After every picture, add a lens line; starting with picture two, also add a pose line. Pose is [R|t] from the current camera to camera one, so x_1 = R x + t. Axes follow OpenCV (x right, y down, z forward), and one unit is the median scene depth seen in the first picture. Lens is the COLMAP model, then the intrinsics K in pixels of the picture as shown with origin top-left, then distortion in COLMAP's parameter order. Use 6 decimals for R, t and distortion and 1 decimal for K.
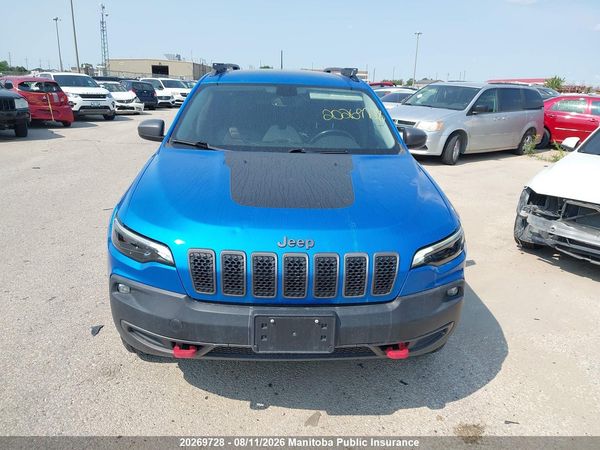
lens RADIAL K [[473.7, 0, 289.7], [0, 473.7, 219.2], [0, 0, 1]] dist [0.023190, -0.021772]
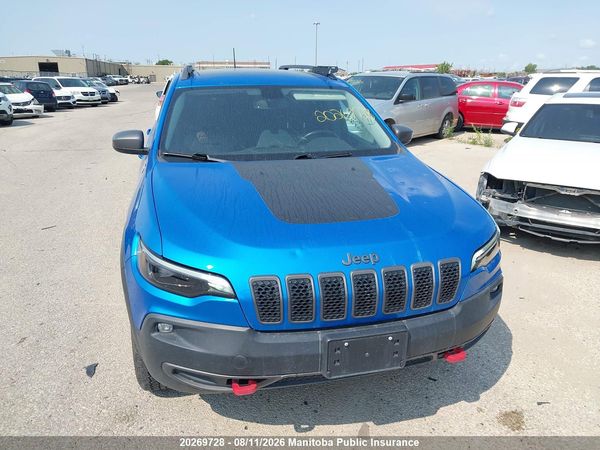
lens RADIAL K [[473.7, 0, 299.8], [0, 473.7, 222.9], [0, 0, 1]] dist [0.023190, -0.021772]
pose [[0.979408, -0.090646, 0.180397, -0.173355], [0.086636, 0.995788, 0.029997, -0.039273], [-0.182356, -0.013750, 0.983136, 0.054715]]
